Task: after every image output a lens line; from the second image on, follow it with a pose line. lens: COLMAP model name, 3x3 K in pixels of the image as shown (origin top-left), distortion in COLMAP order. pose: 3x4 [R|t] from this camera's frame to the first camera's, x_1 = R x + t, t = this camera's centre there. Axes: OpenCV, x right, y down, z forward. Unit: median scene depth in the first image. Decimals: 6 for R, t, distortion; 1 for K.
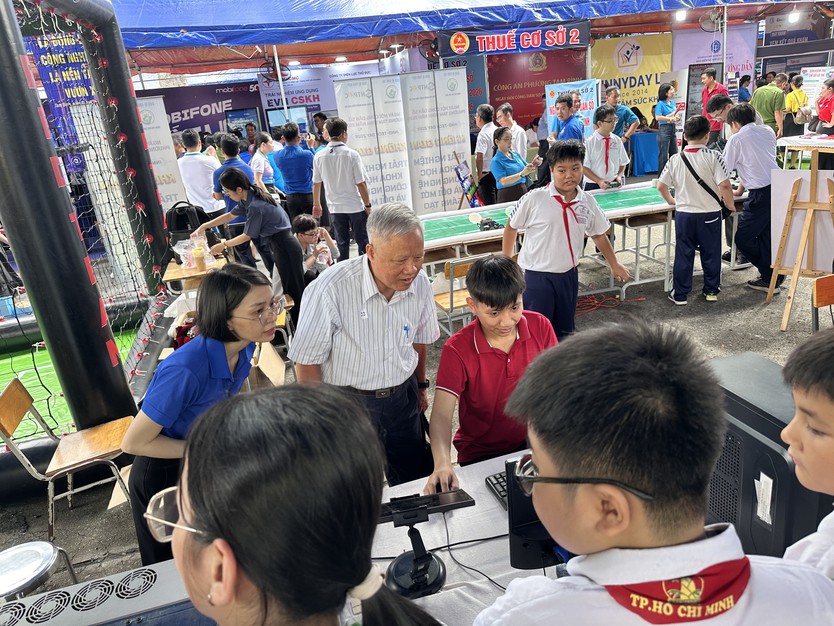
lens RADIAL K [[584.4, 0, 419.5], [0, 584.4, 312.9], [0, 0, 1]] dist [-0.010725, -0.004063]
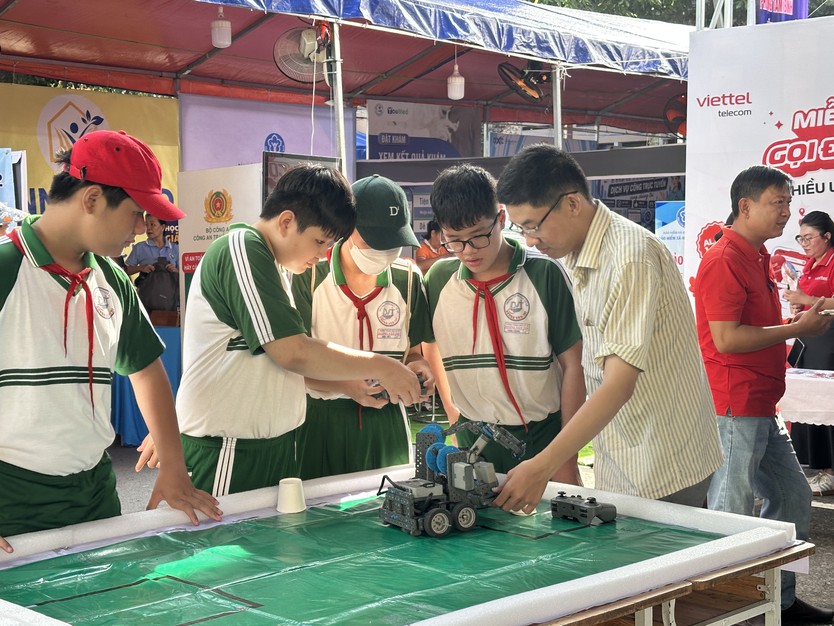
lens RADIAL K [[1382.2, 0, 417.9], [0, 1382.2, 312.2], [0, 0, 1]] dist [0.412258, 0.000000]
pose [[0.832448, 0.059734, 0.550873, 0.036350], [0.117008, 0.952804, -0.280133, -0.041466], [-0.541607, 0.297652, 0.786171, 0.173652]]
